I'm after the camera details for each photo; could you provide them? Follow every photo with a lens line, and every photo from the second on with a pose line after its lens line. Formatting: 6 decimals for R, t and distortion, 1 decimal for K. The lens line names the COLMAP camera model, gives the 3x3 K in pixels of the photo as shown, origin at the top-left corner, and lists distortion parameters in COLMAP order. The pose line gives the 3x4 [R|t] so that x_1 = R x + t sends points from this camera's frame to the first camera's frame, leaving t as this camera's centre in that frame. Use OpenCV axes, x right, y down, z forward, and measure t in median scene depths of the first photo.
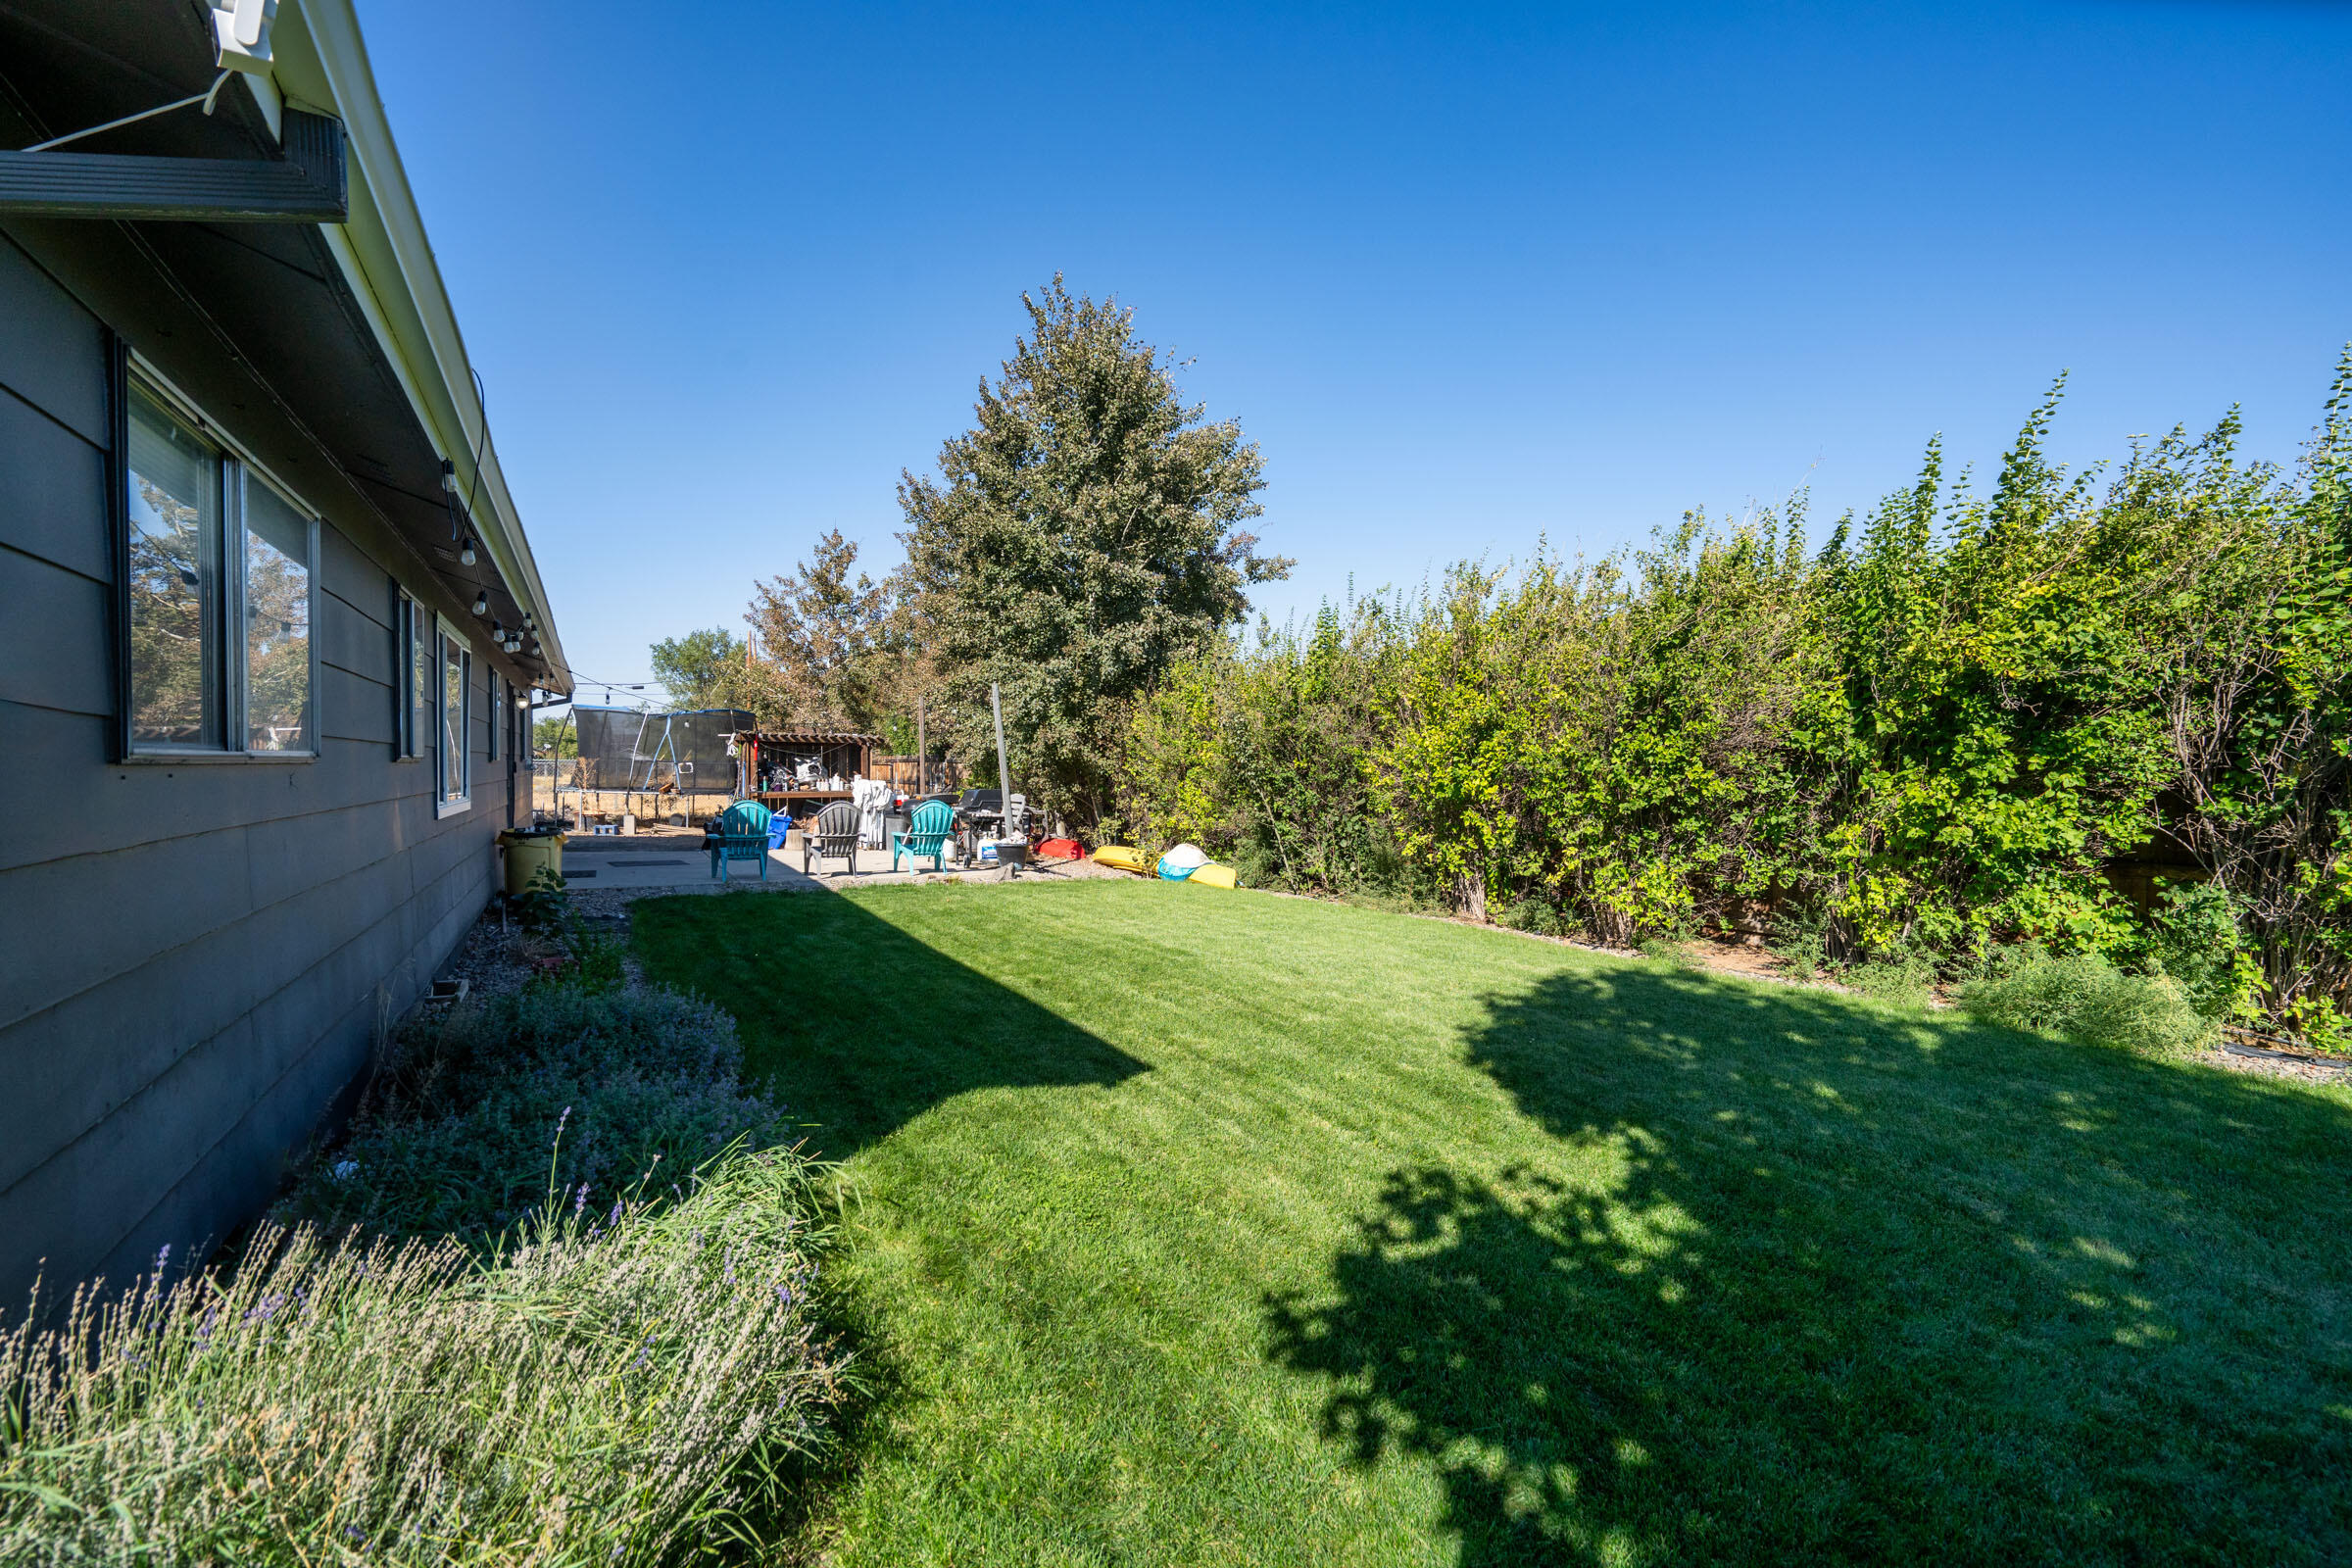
lens RADIAL K [[1064.3, 0, 1176.0], [0, 1064.3, 784.0], [0, 0, 1]] dist [-0.000656, -0.000035]
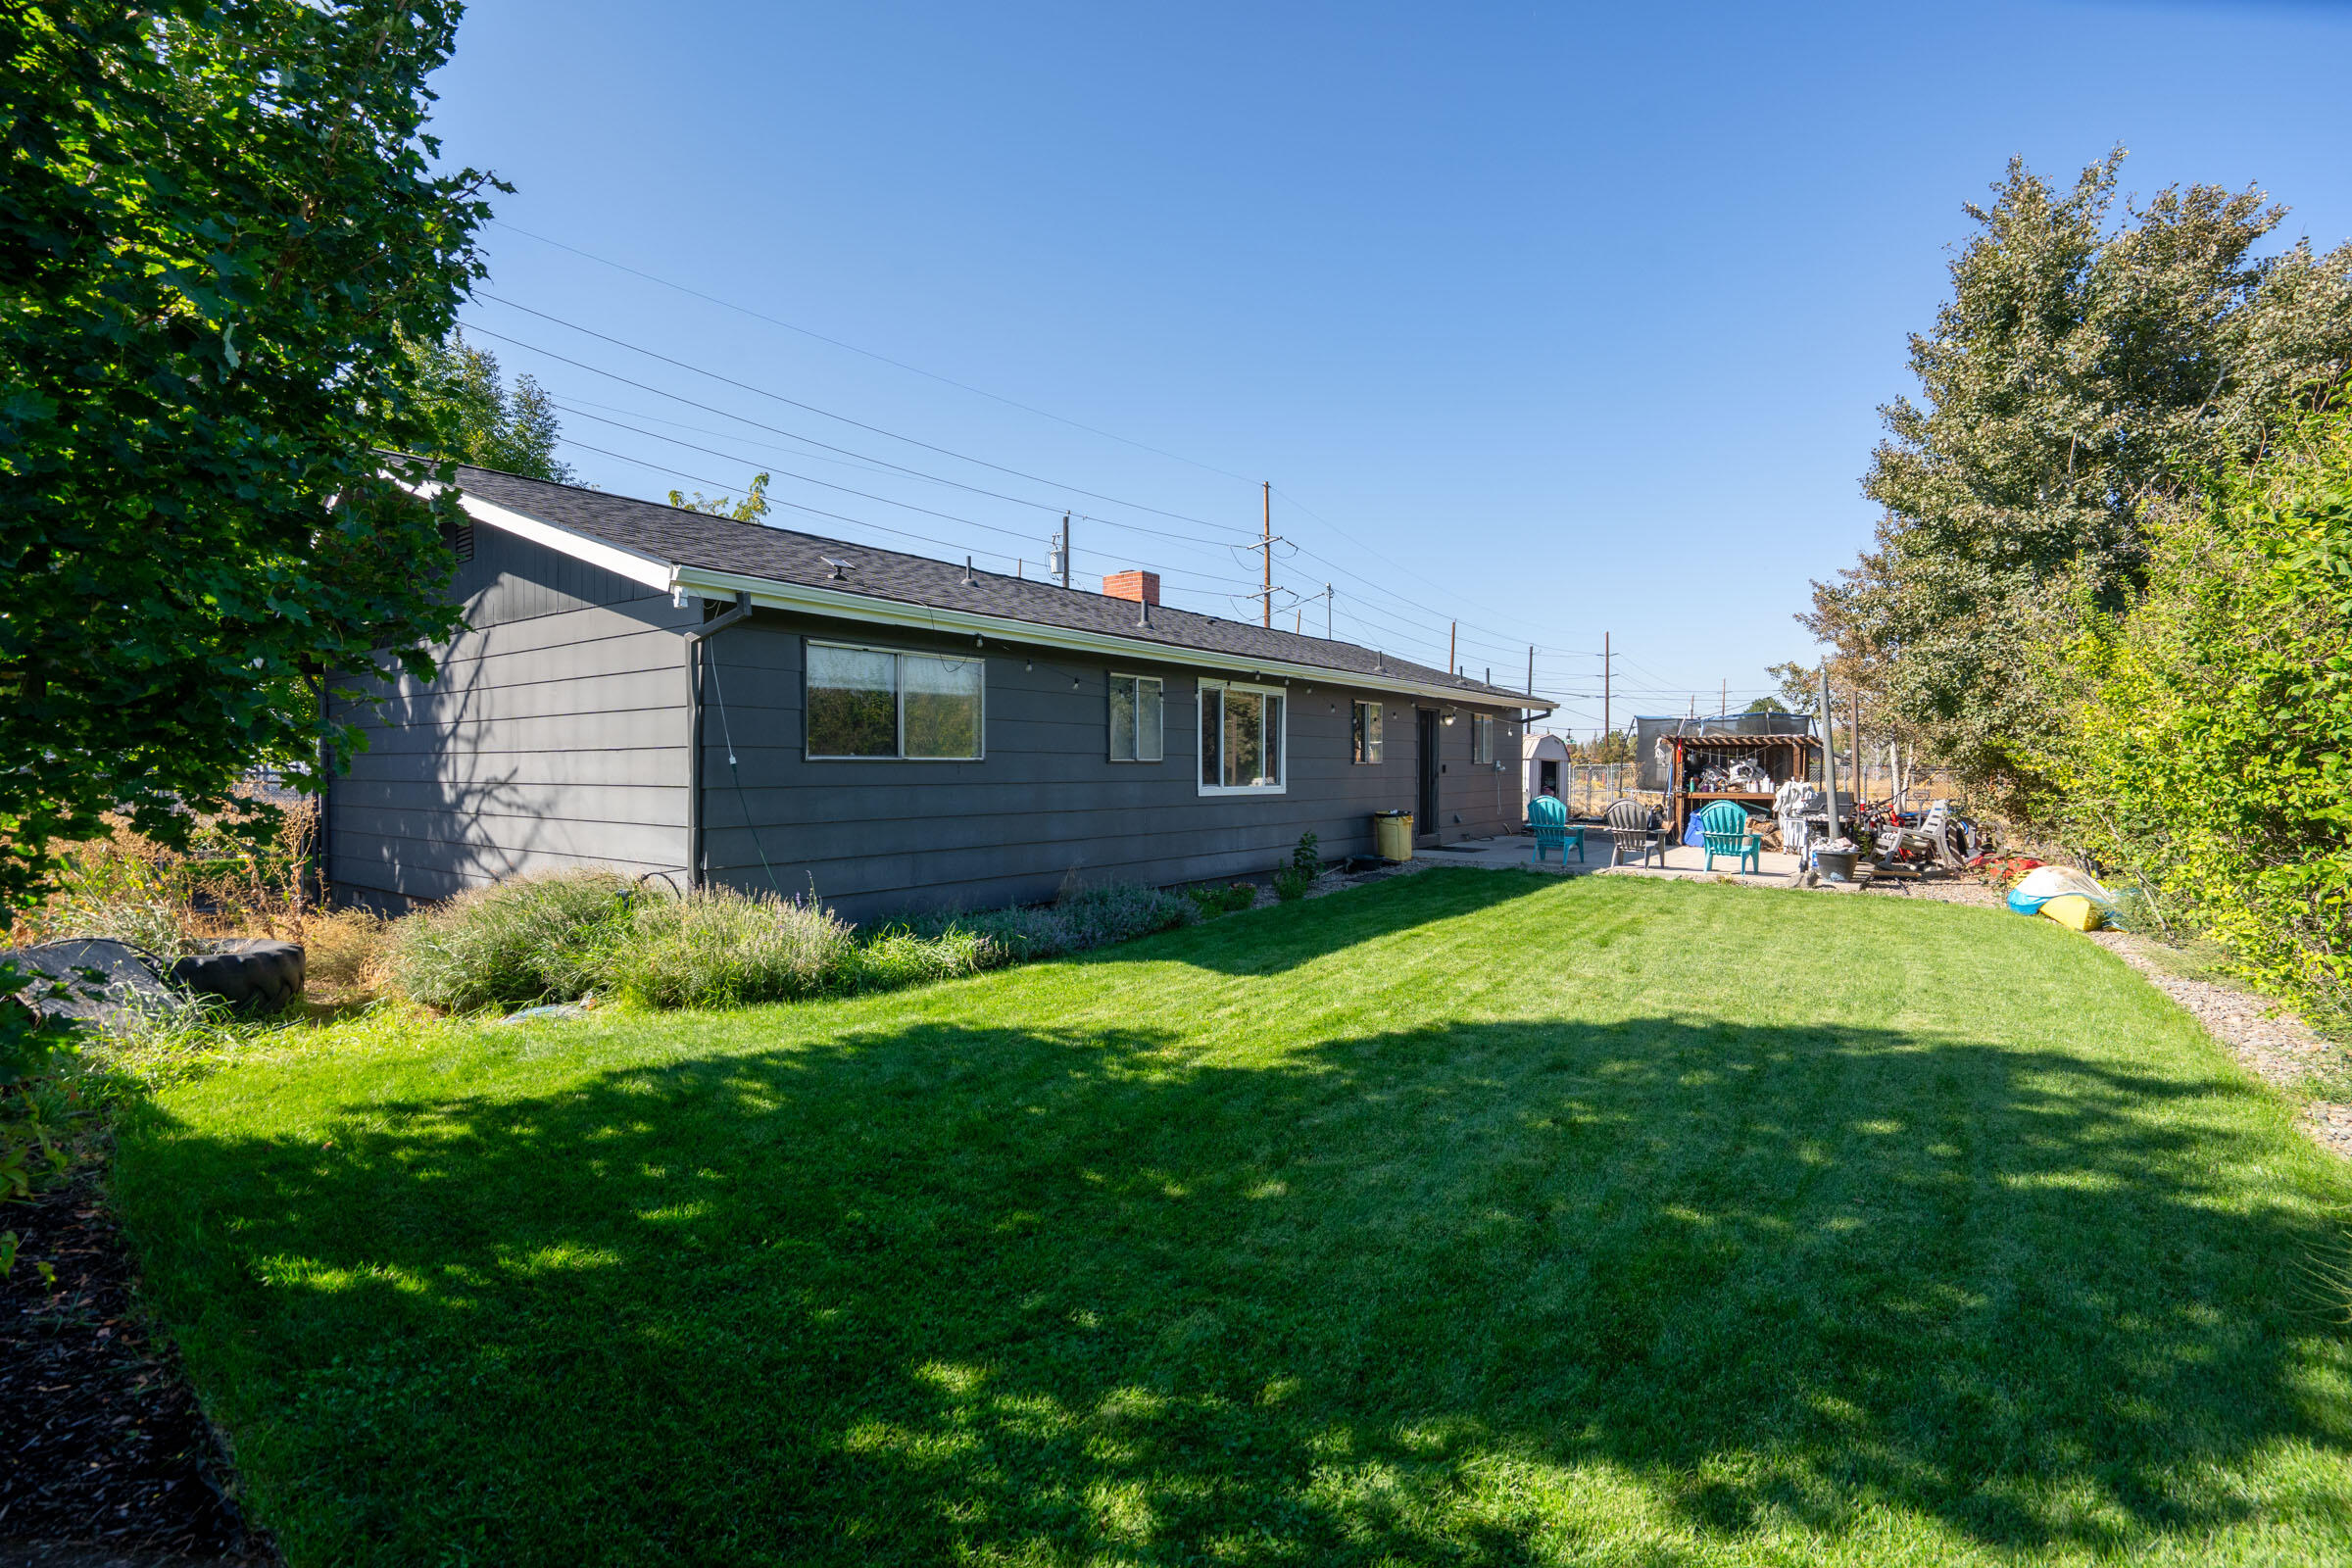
lens RADIAL K [[1064.3, 0, 1176.0], [0, 1064.3, 784.0], [0, 0, 1]] dist [-0.000656, -0.000035]
pose [[0.452655, 0.009774, -0.891632, 0.319307], [-0.015883, 0.999870, 0.002897, 0.004117], [0.891544, 0.012851, 0.452751, 0.071587]]
